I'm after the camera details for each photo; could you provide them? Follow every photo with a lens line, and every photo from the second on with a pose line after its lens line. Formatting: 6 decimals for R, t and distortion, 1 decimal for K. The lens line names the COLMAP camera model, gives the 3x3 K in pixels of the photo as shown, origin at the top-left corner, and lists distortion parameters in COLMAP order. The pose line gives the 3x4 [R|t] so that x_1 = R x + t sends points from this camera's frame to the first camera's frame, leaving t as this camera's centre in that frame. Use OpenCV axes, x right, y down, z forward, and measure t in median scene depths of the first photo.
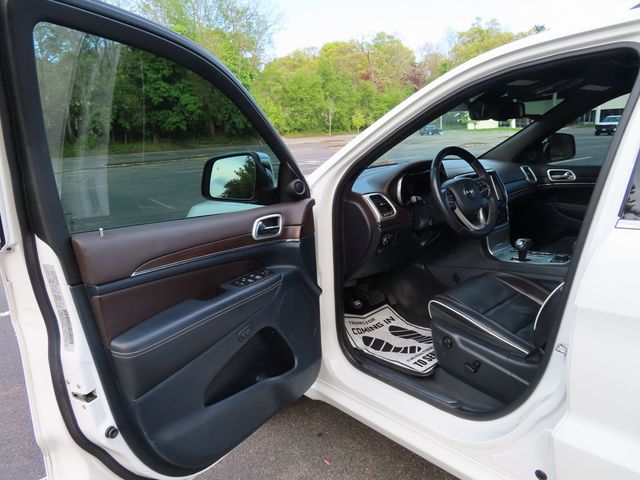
lens RADIAL K [[444.0, 0, 320.0], [0, 444.0, 240.0], [0, 0, 1]] dist [0.001679, 0.005994]
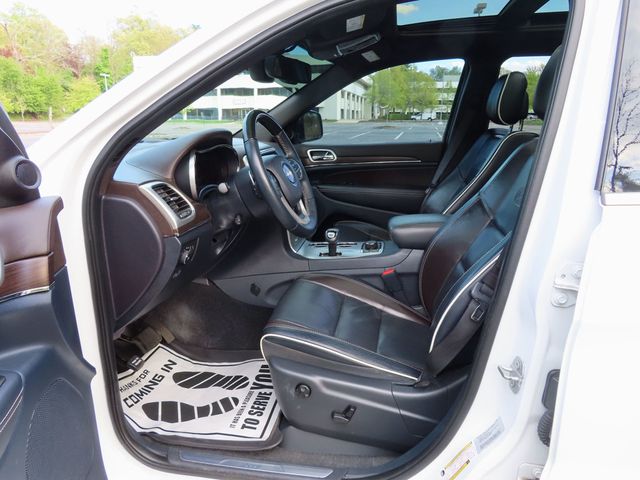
lens RADIAL K [[454.7, 0, 320.0], [0, 454.7, 240.0], [0, 0, 1]] dist [-0.015626, 0.011503]
pose [[0.781247, -0.122074, 0.612169, -0.087650], [0.111456, 0.992212, 0.055619, -0.034985], [-0.614191, 0.024778, 0.788768, 0.368177]]
